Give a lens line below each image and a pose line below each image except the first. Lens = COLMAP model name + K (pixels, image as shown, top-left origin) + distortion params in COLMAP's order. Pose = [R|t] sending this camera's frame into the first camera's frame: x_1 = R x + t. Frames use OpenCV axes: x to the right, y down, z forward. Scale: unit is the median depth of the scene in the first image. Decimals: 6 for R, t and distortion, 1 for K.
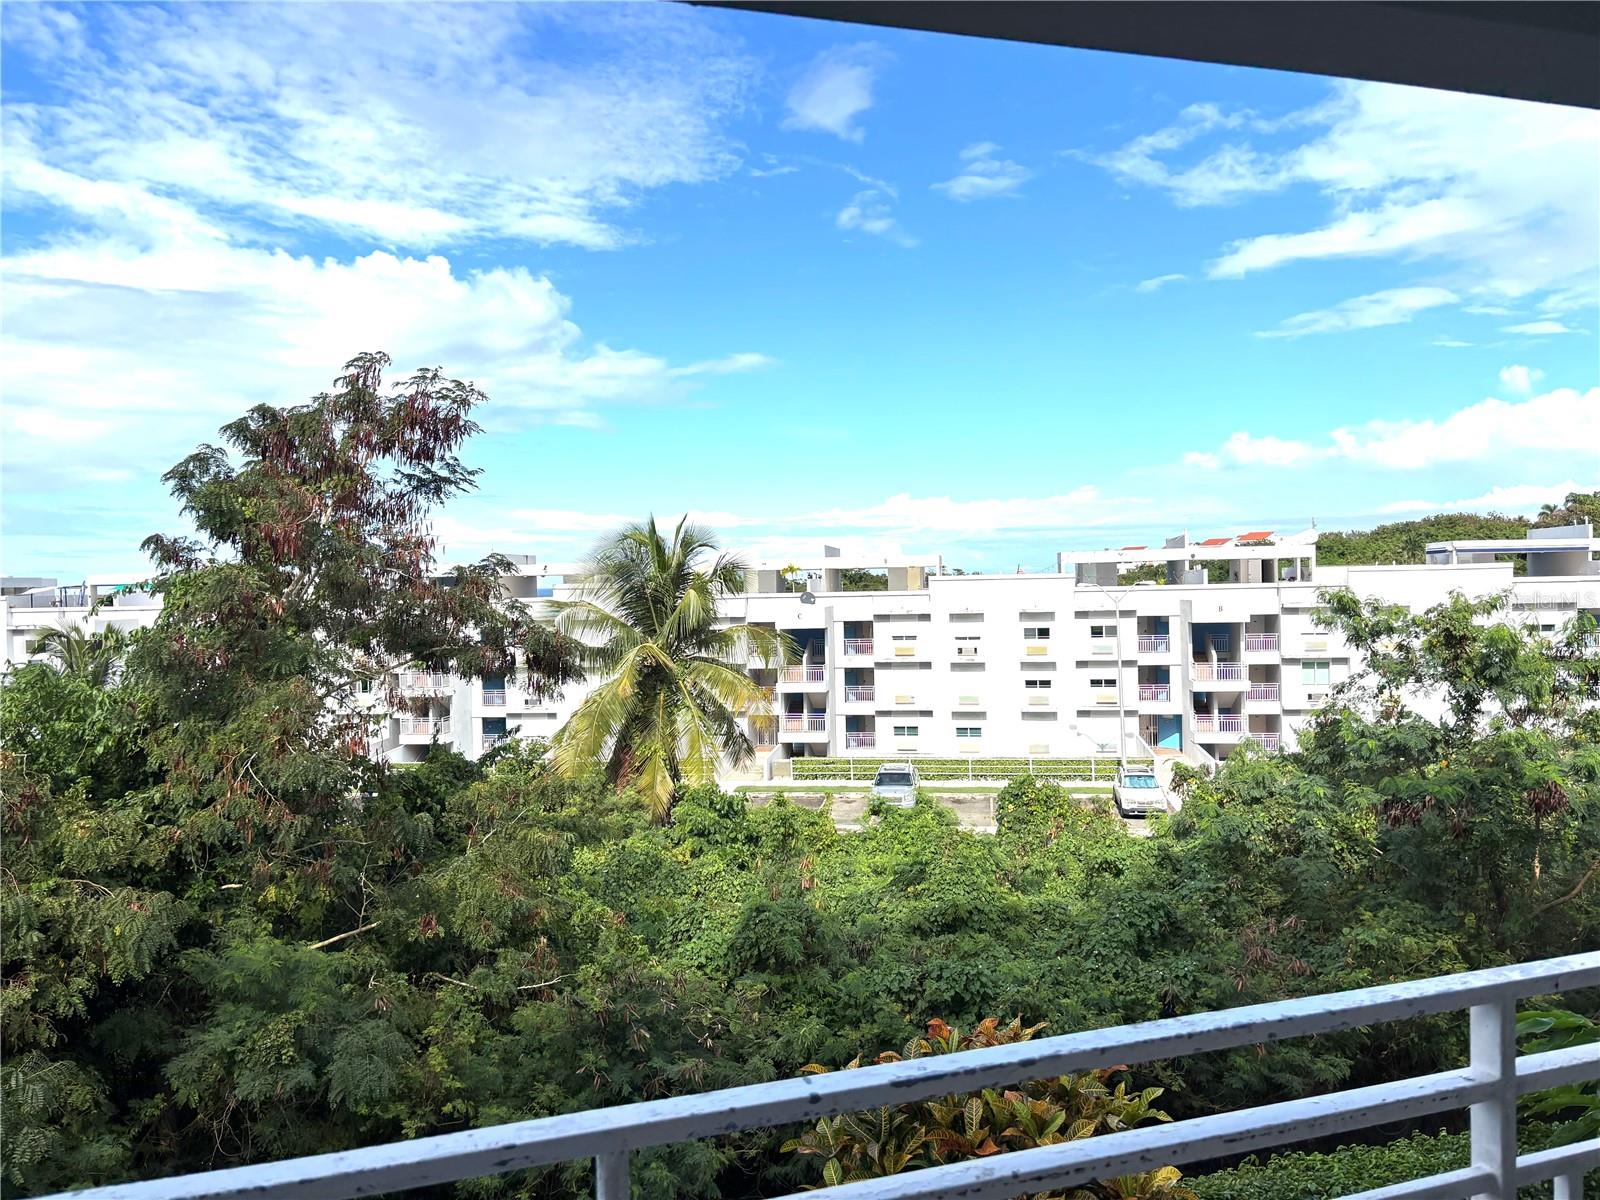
lens RADIAL K [[1211.7, 0, 800.0], [0, 1211.7, 600.0], [0, 0, 1]] dist [0.068147, -0.125238]
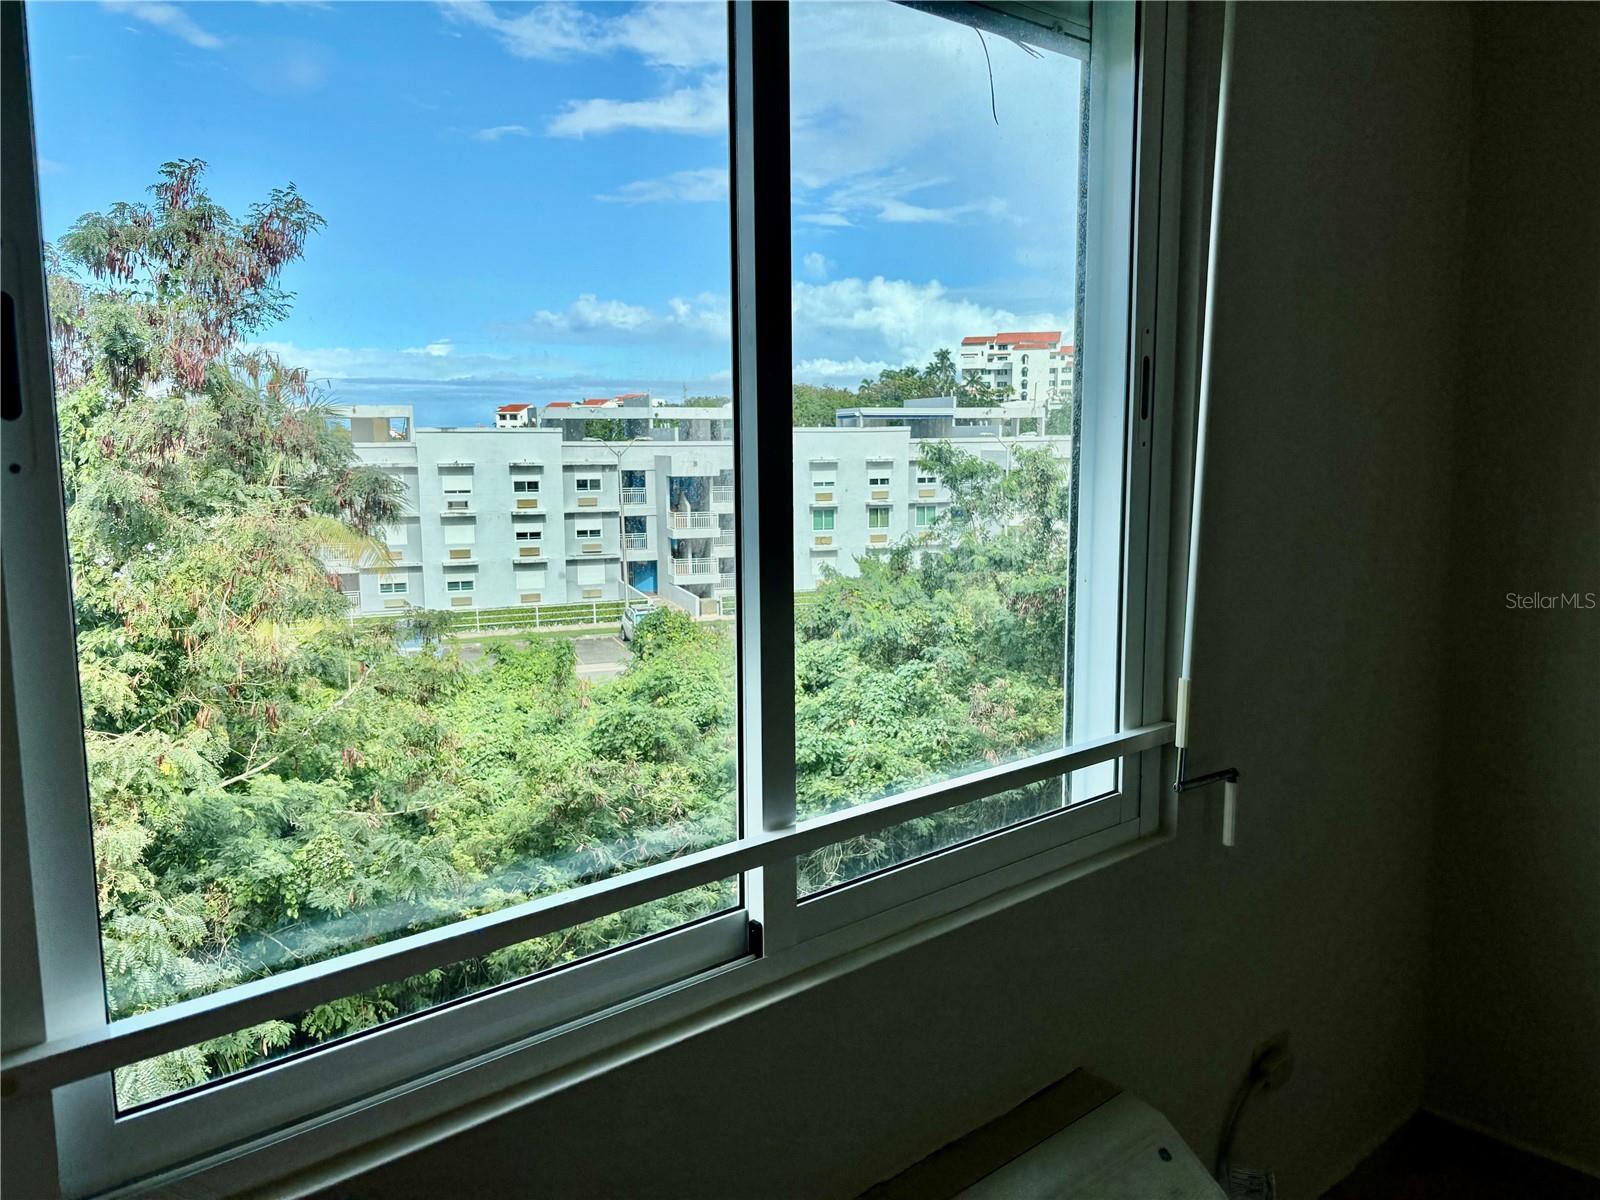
lens RADIAL K [[1242.7, 0, 800.0], [0, 1242.7, 600.0], [0, 0, 1]] dist [-0.038124, -0.000425]
pose [[0.860773, -0.049306, 0.506595, -0.141767], [-0.008354, 0.993794, 0.110918, 0.004436], [-0.508920, -0.099707, 0.855020, -0.024863]]
